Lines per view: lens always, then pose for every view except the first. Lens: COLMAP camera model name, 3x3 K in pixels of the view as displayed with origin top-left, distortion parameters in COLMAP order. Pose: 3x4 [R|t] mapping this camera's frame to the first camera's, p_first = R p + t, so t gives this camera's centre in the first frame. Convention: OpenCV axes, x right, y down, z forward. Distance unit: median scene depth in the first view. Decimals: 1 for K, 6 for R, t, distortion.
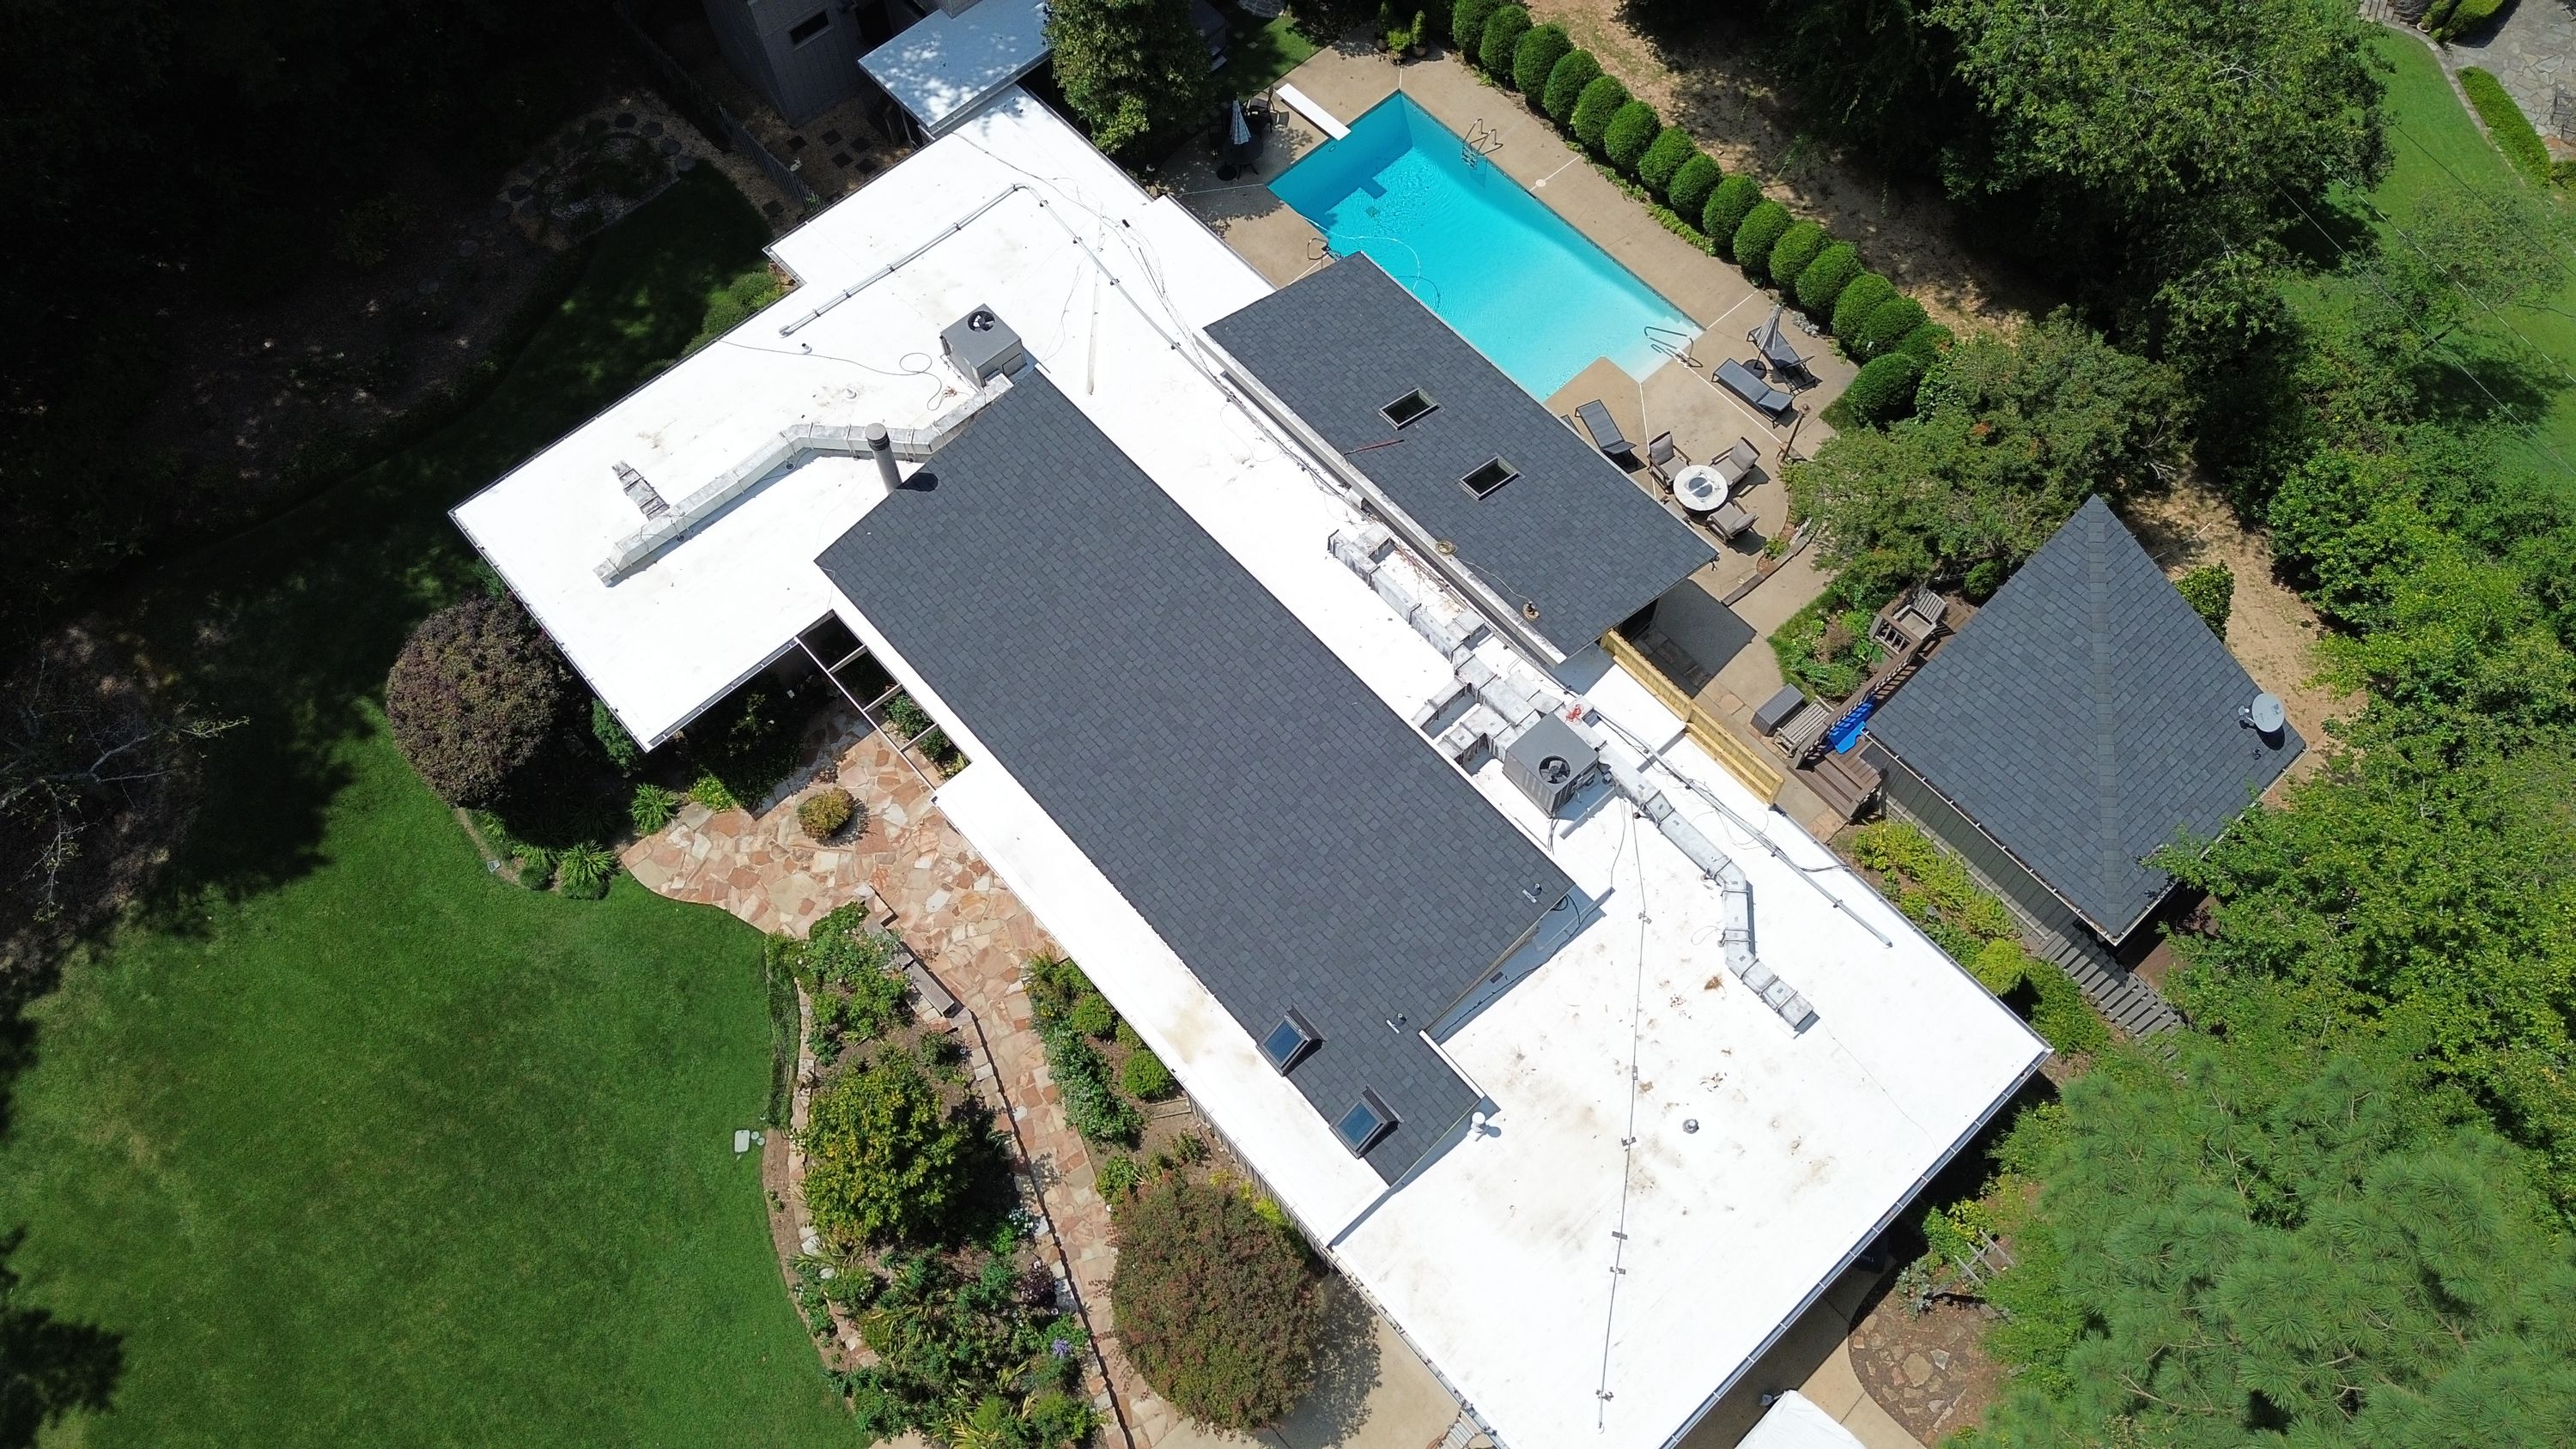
lens RADIAL K [[1817.7, 0, 1286.5], [0, 1817.7, 718.6], [0, 0, 1]] dist [0.065787, -0.063577]
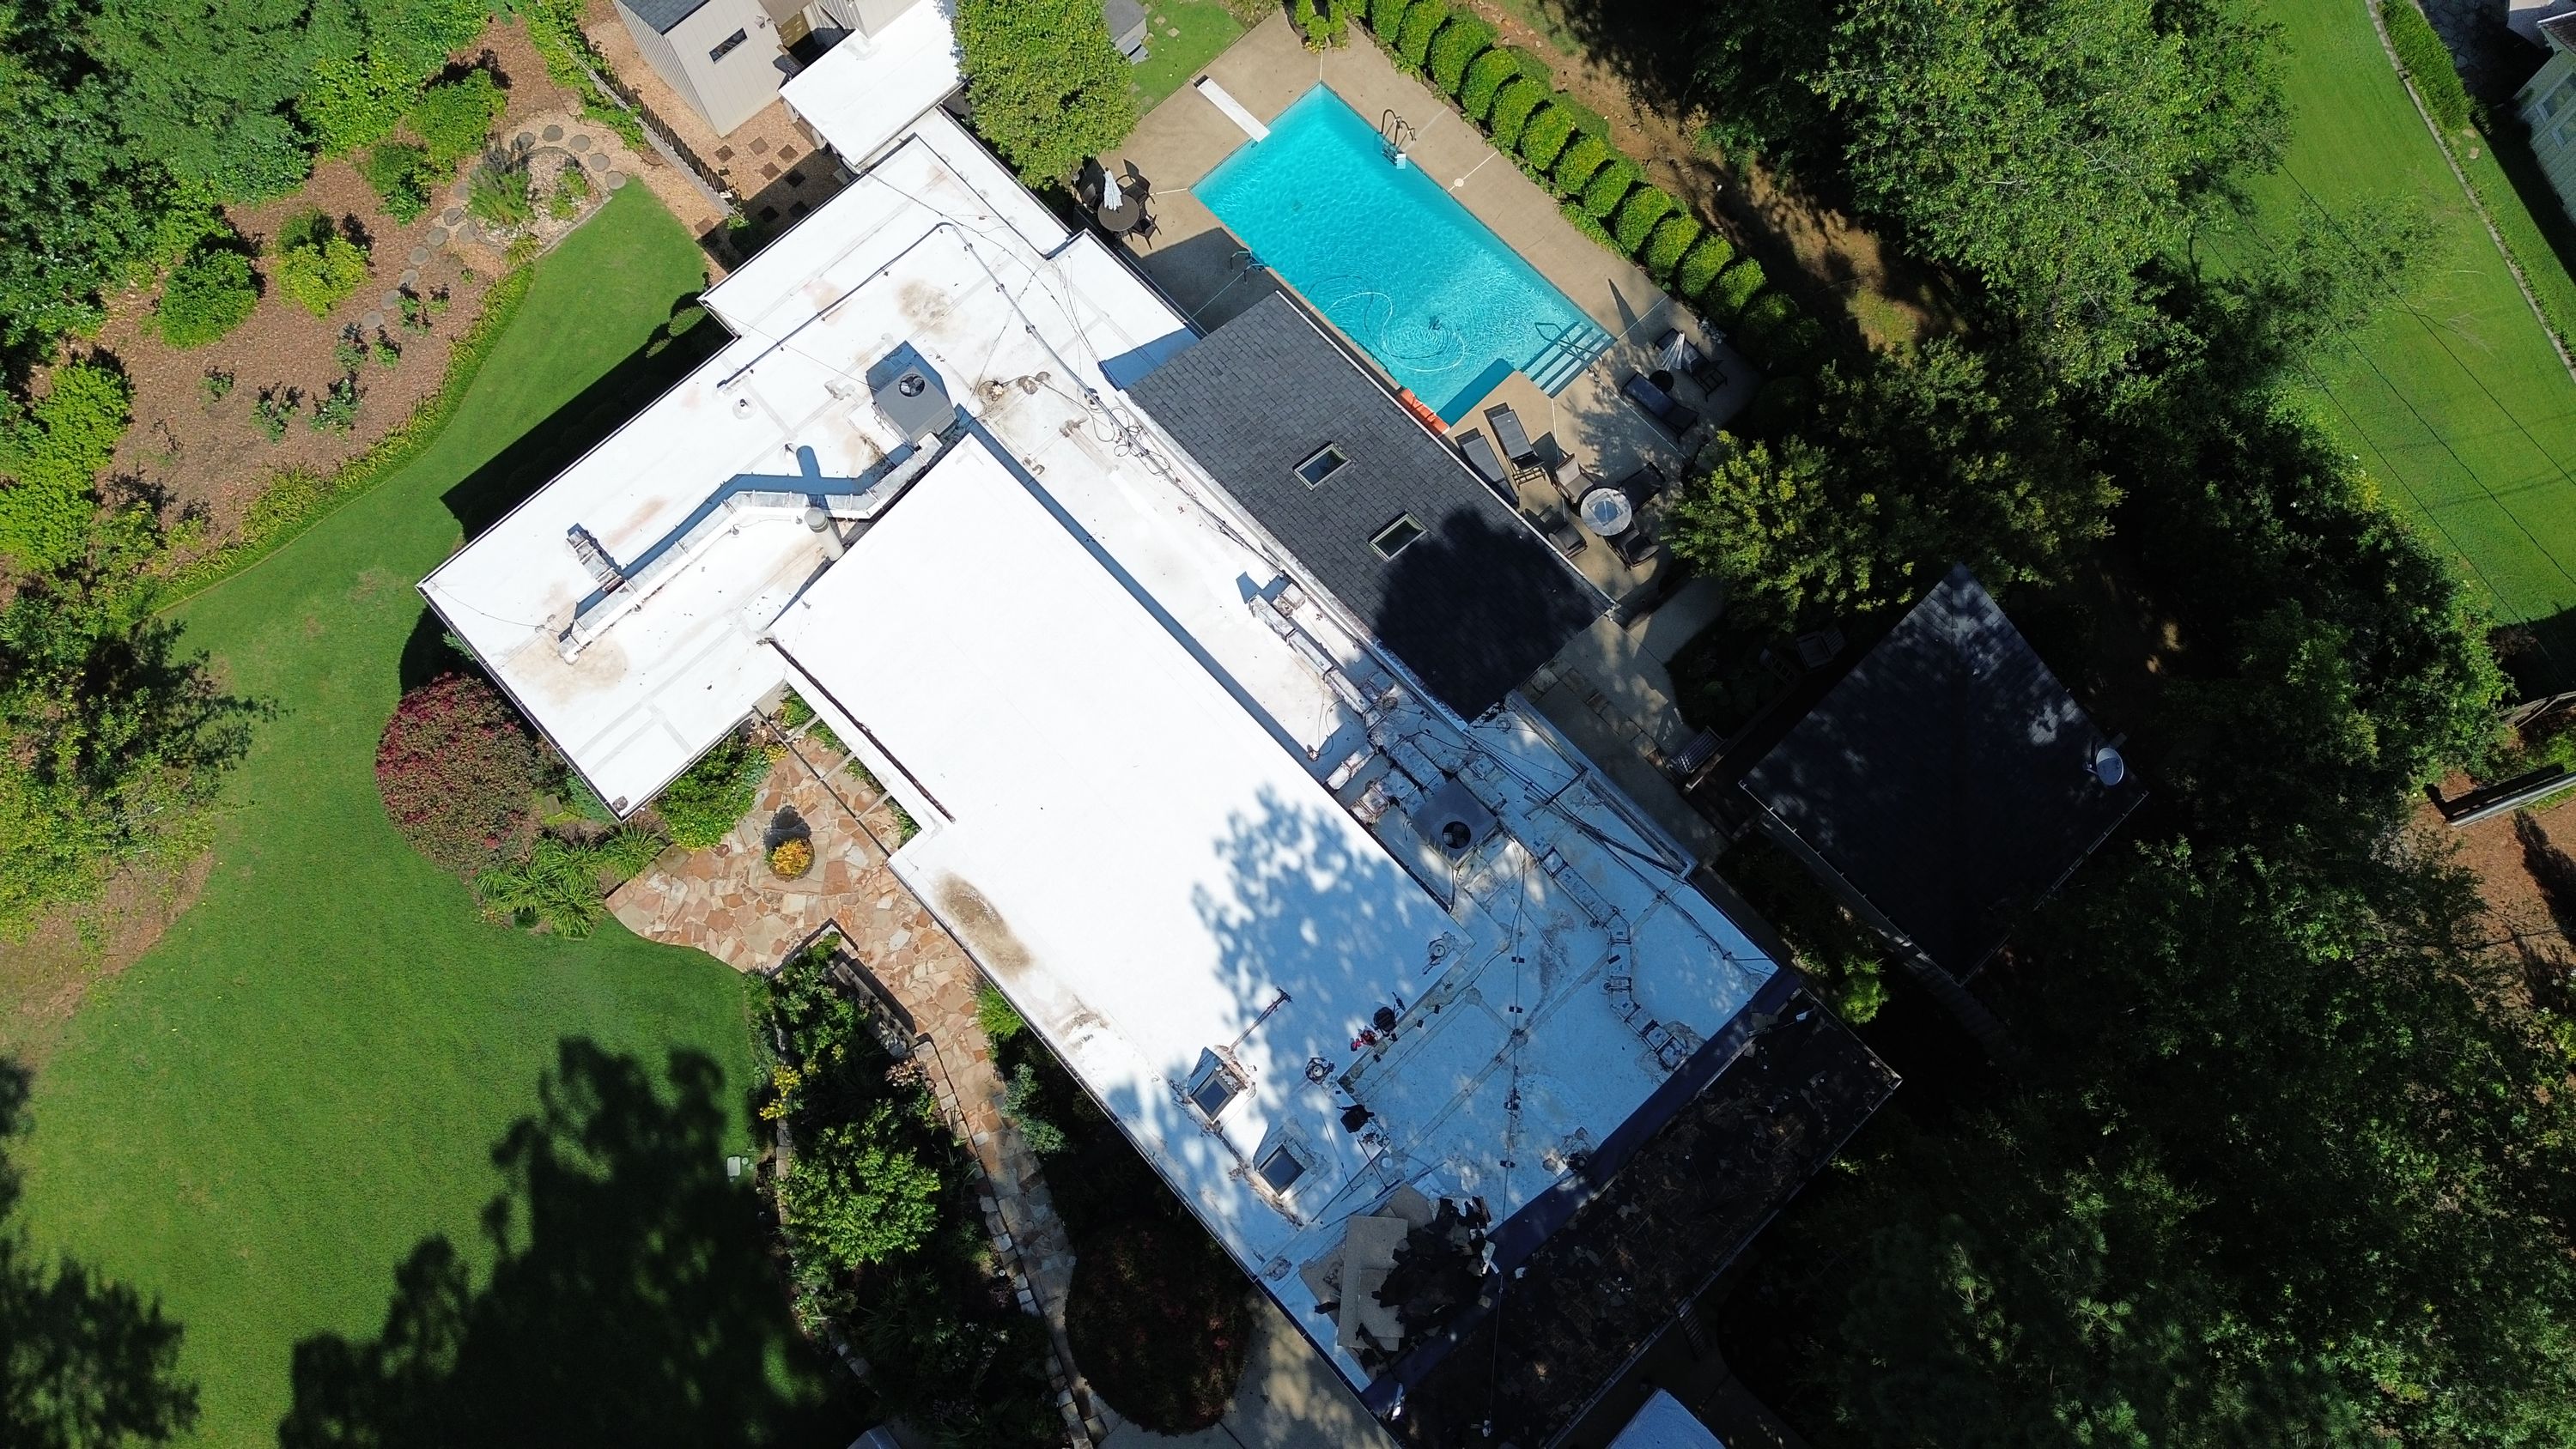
lens RADIAL K [[1817.7, 0, 1286.5], [0, 1817.7, 718.6], [0, 0, 1]] dist [0.065787, -0.063577]
pose [[0.999659, -0.026074, 0.001547, 0.041528], [0.025579, 0.989216, 0.144213, -0.181003], [-0.005291, -0.144124, 0.989545, -0.060439]]
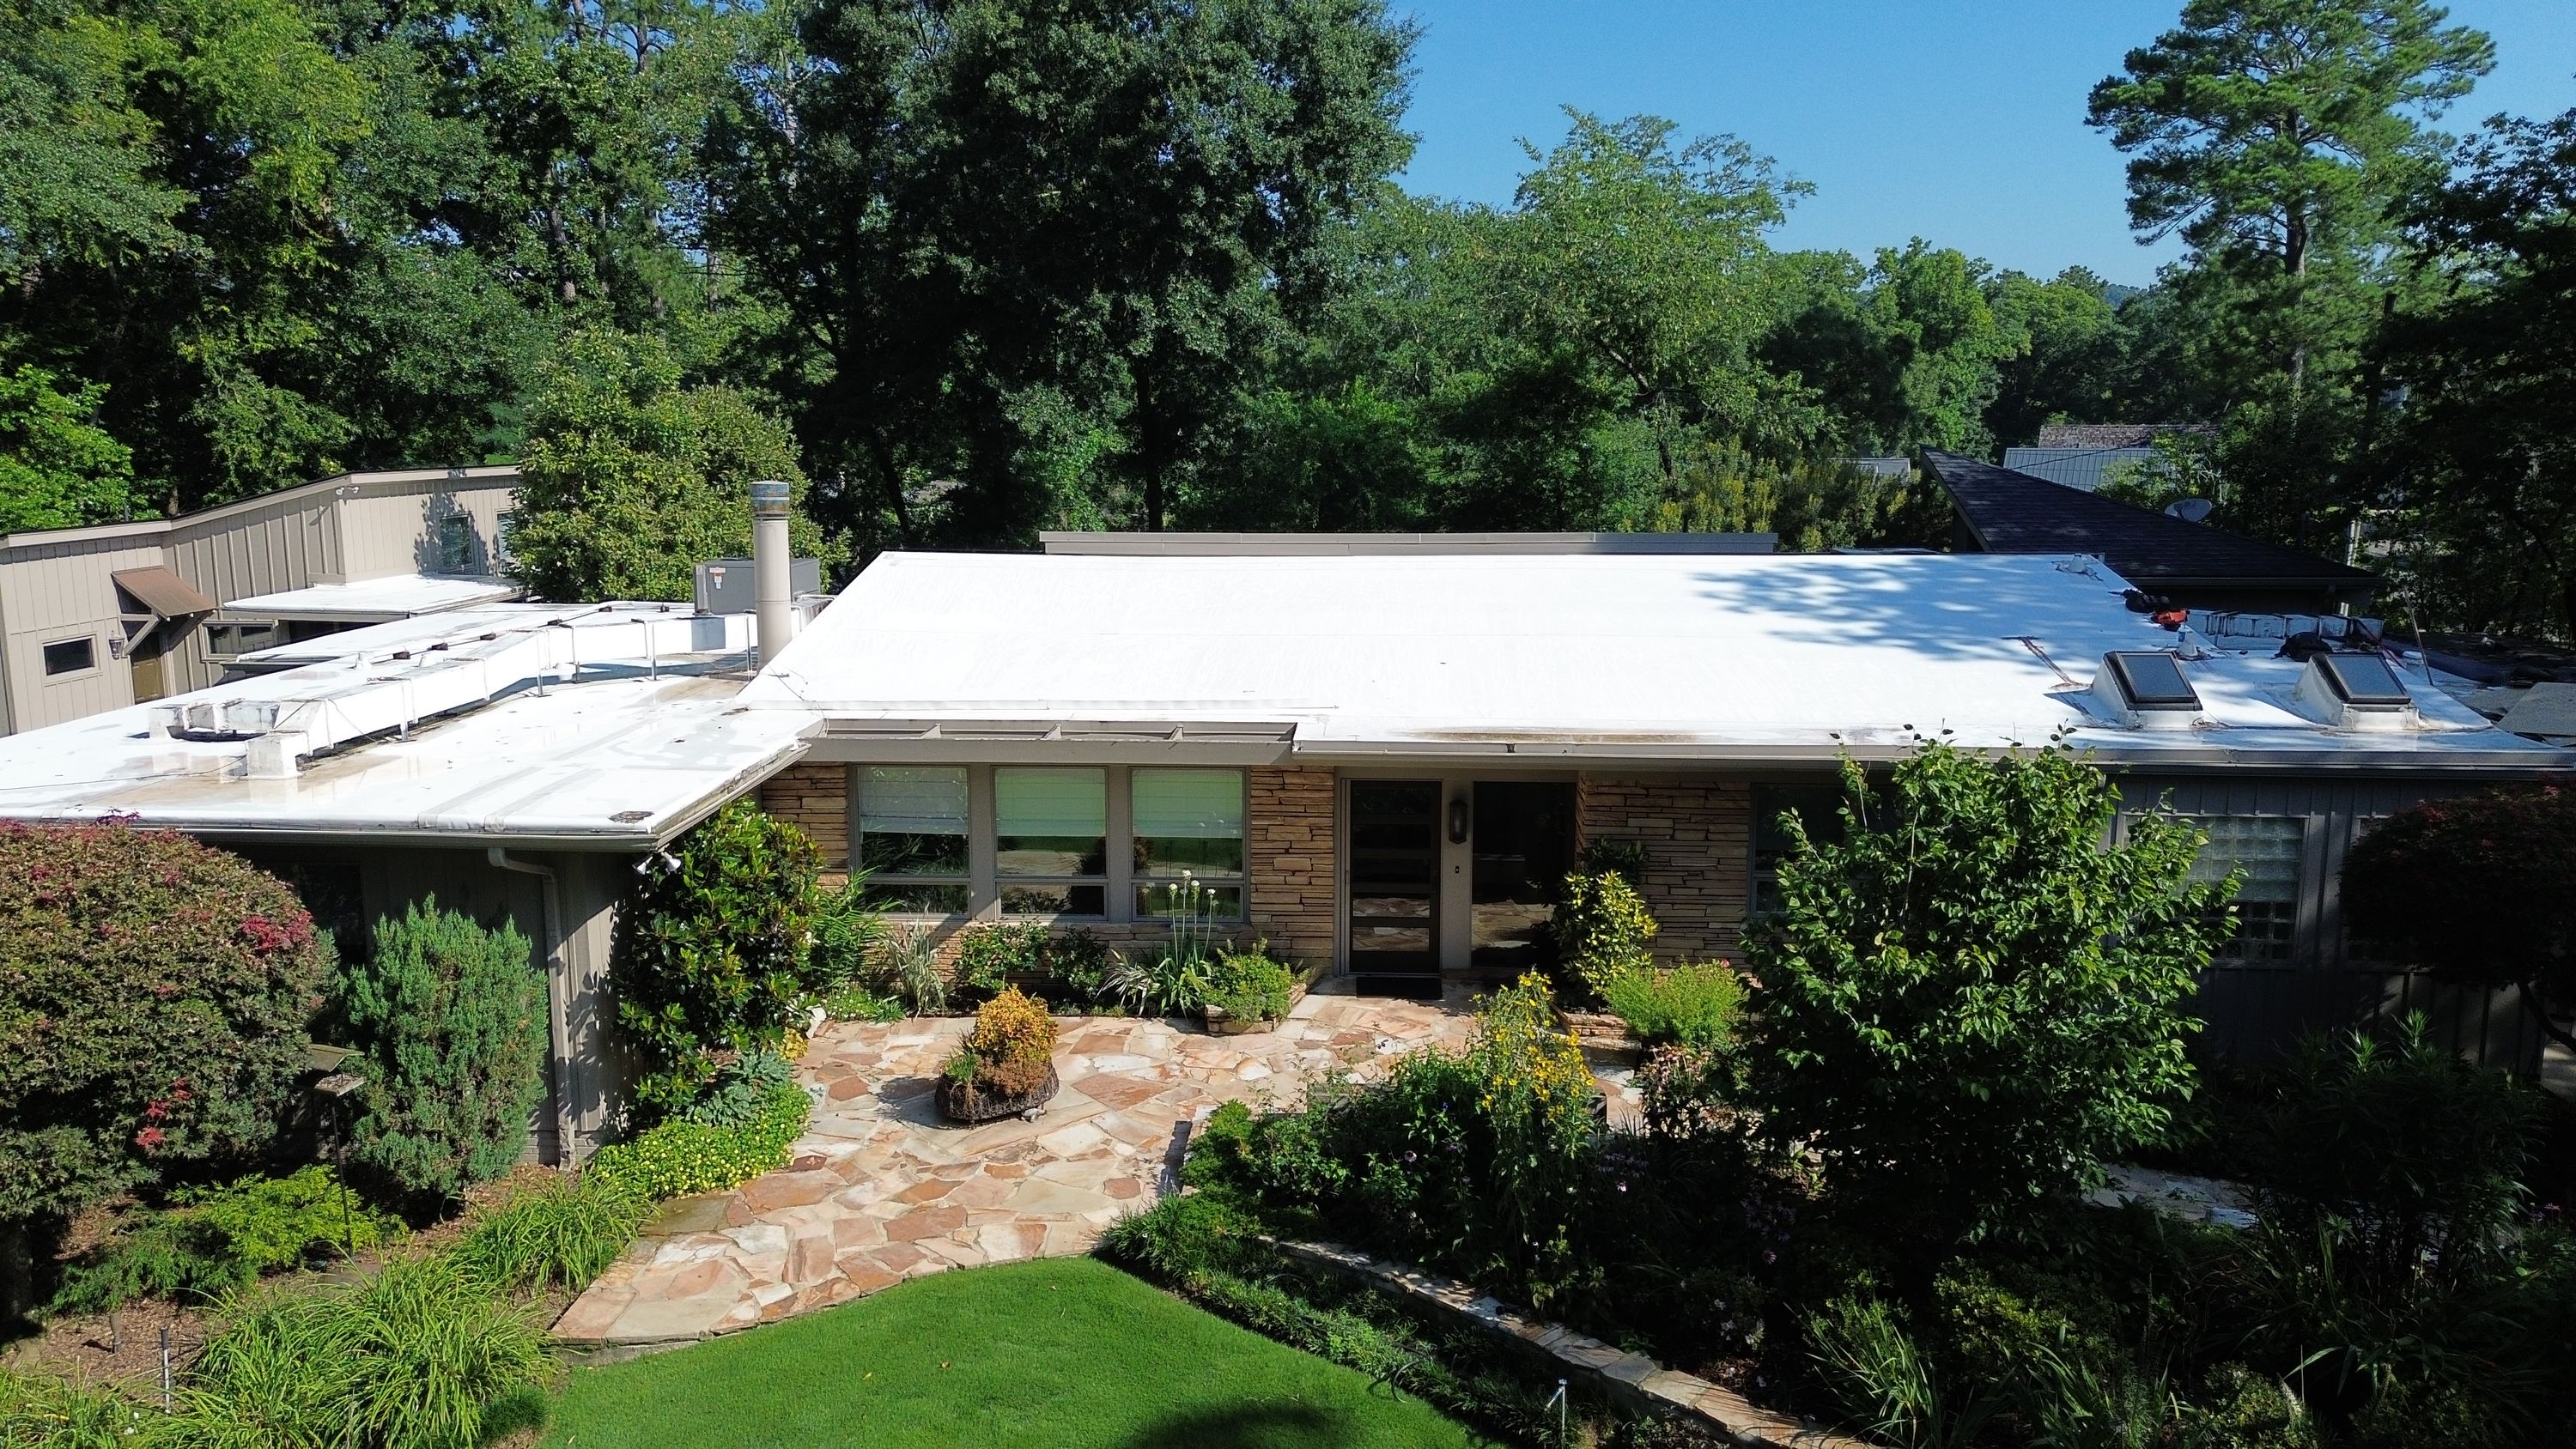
lens RADIAL K [[1817.7, 0, 1286.5], [0, 1817.7, 718.6], [0, 0, 1]] dist [0.065787, -0.063577]
pose [[0.696316, -0.083036, 0.712916, -0.504826], [0.631751, 0.542322, -0.553875, 0.283846], [-0.340638, 0.836057, 0.430085, 0.740173]]
